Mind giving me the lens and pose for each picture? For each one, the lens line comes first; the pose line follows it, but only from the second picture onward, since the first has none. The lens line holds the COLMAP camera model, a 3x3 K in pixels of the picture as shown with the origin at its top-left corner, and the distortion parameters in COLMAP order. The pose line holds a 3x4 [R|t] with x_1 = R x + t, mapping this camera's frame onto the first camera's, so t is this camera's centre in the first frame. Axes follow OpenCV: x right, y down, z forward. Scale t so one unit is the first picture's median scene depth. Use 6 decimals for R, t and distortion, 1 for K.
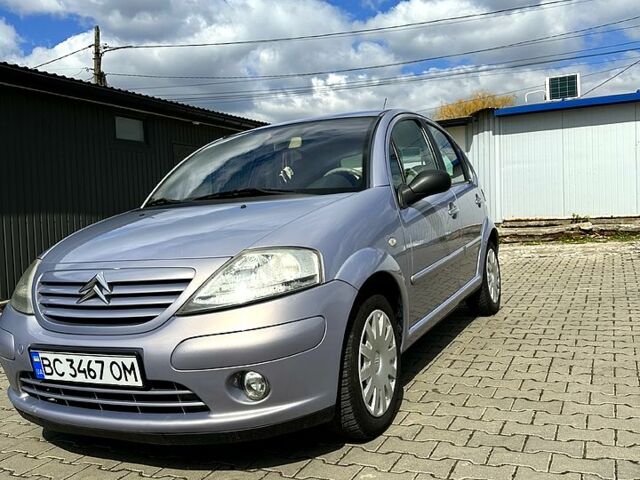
lens RADIAL K [[652.2, 0, 320.0], [0, 652.2, 240.0], [0, 0, 1]] dist [0.245410, -0.646302]
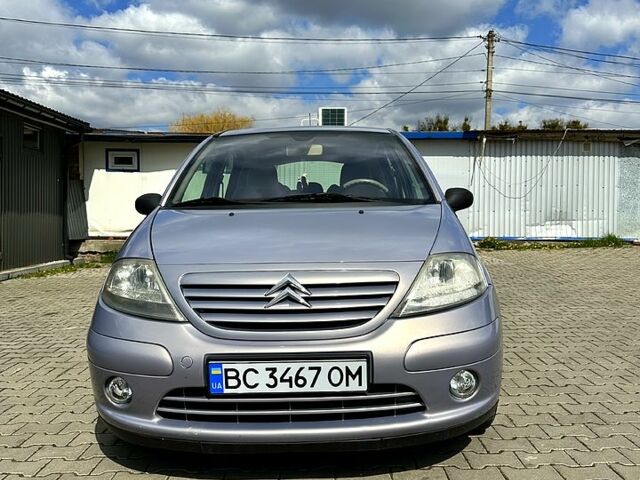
lens RADIAL K [[660.6, 0, 320.1], [0, 660.6, 224.0], [0, 0, 1]] dist [0.102414, -0.211641]
pose [[0.881252, 0.046775, 0.470327, -0.738239], [-0.025921, 0.998376, -0.050723, 0.023923], [-0.471936, 0.032509, 0.881033, 0.148225]]
